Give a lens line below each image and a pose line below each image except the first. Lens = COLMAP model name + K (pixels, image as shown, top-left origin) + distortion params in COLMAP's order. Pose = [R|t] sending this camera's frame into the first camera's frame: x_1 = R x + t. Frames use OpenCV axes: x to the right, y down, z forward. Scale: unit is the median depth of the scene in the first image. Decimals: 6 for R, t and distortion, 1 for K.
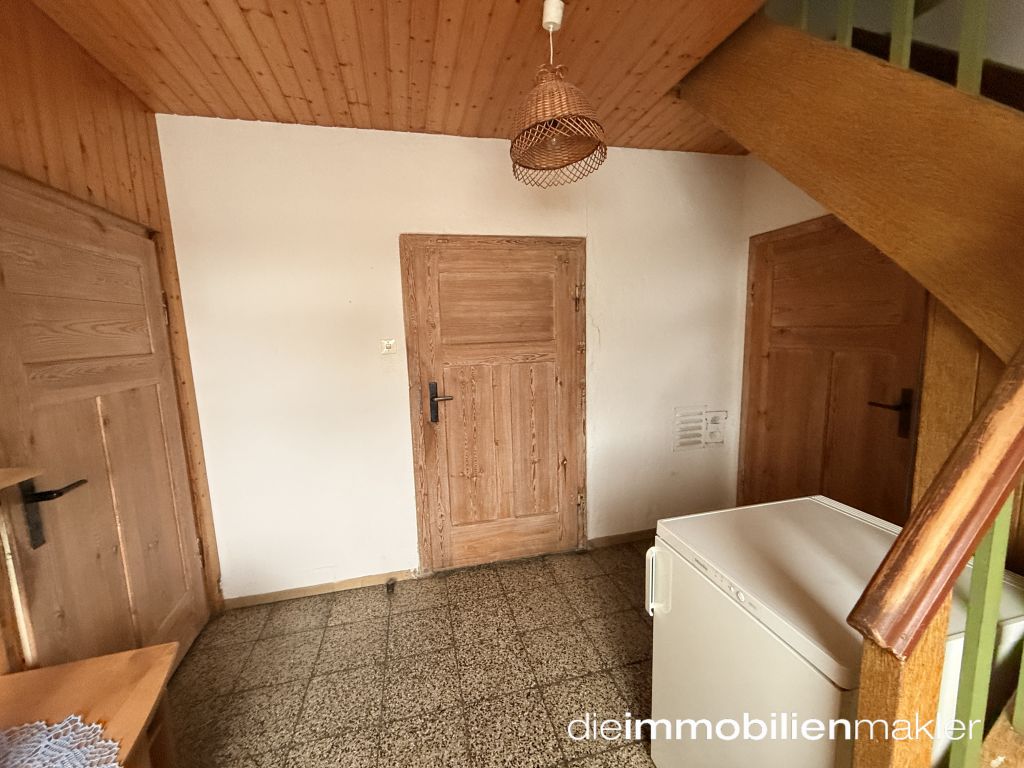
lens RADIAL K [[408.0, 0, 507.1], [0, 408.0, 383.9], [0, 0, 1]] dist [0.004054, 0.000464]
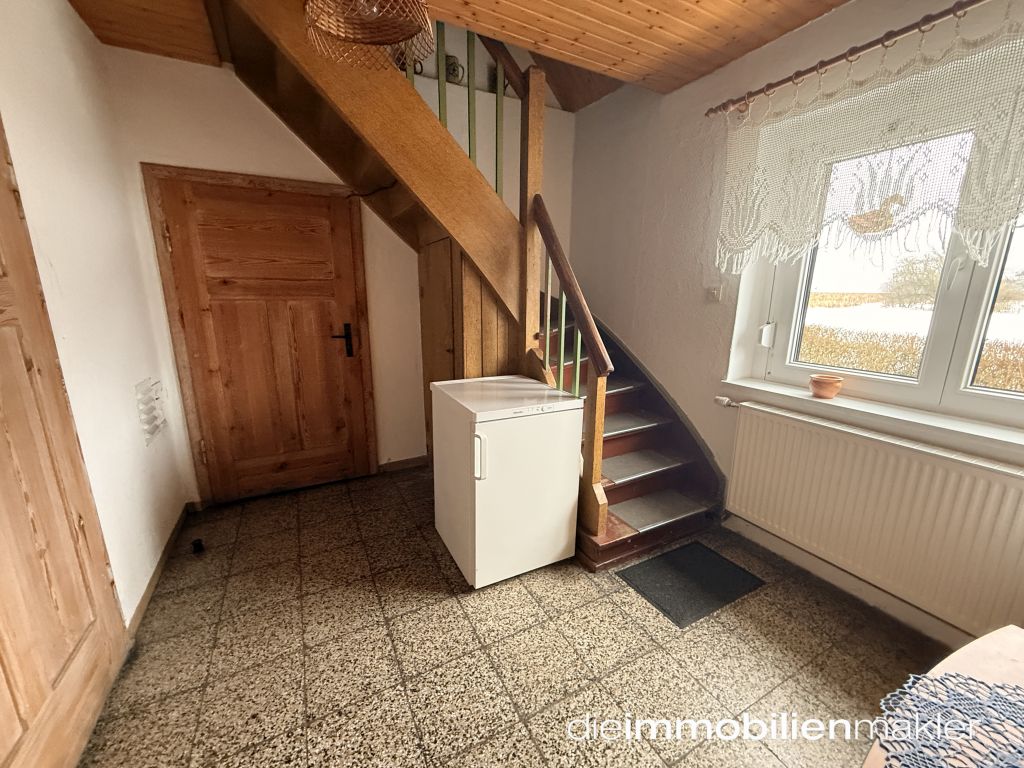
lens RADIAL K [[408.0, 0, 508.7], [0, 408.0, 382.4], [0, 0, 1]] dist [0.004054, 0.000464]
pose [[-0.241309, -0.184563, 0.952736, -0.609380], [0.131414, 0.966491, 0.220512, -0.030063], [-0.961509, 0.178415, -0.208968, 0.759091]]
